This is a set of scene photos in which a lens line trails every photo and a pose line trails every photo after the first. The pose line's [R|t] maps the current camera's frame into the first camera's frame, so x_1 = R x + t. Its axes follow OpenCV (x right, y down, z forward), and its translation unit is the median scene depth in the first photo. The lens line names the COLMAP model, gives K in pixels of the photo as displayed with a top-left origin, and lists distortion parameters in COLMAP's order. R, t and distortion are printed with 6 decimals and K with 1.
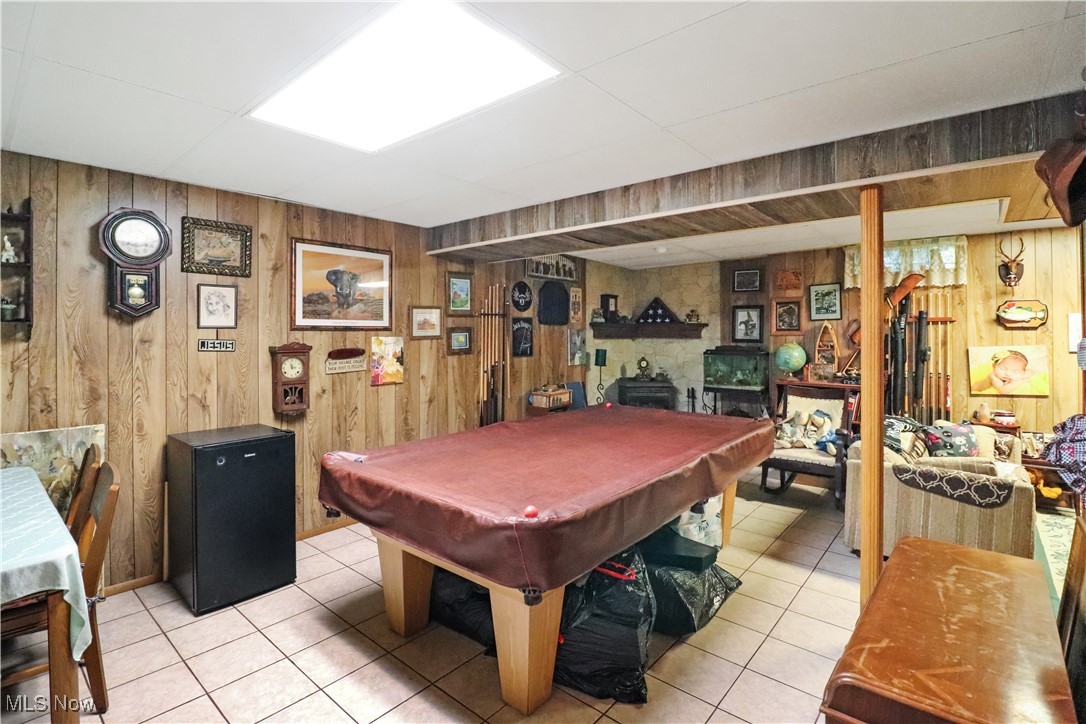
lens RADIAL K [[508.0, 0, 544.6], [0, 508.0, 347.8], [0, 0, 1]] dist [0.001045, -0.014199]
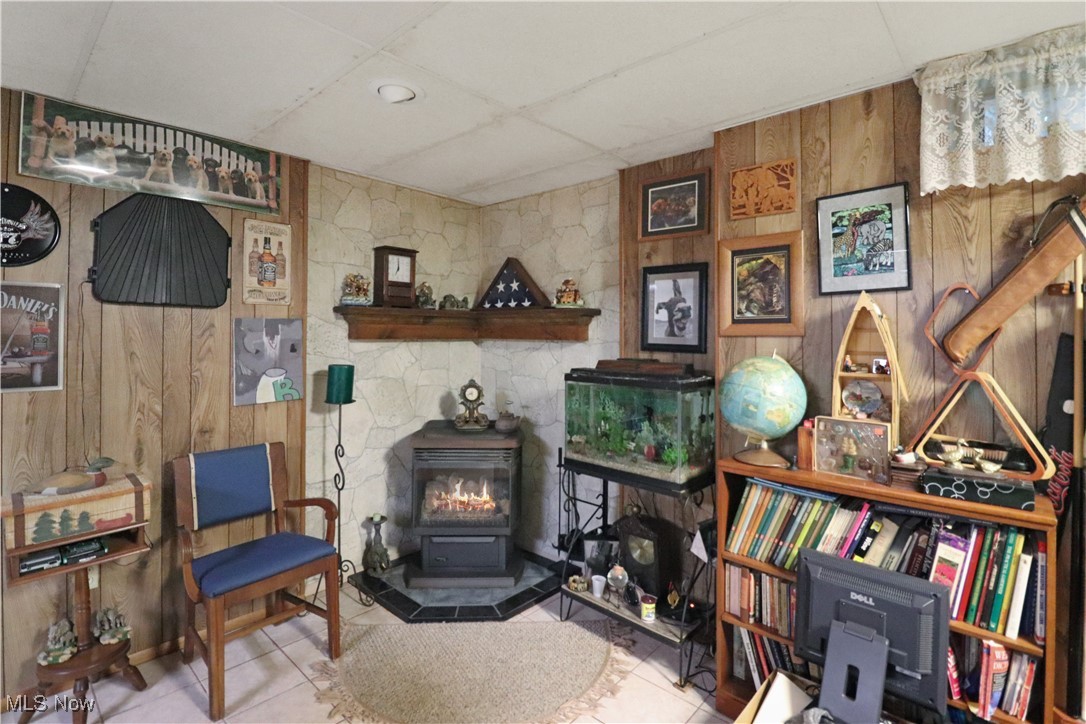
lens RADIAL K [[510.0, 0, 553.2], [0, 510.0, 337.6], [0, 0, 1]] dist [-0.005980, -0.001249]
pose [[0.999574, 0.005471, -0.028676, 0.317677], [-0.006007, 0.999808, -0.018630, -0.014315], [0.028569, 0.018795, 0.999415, 0.582934]]
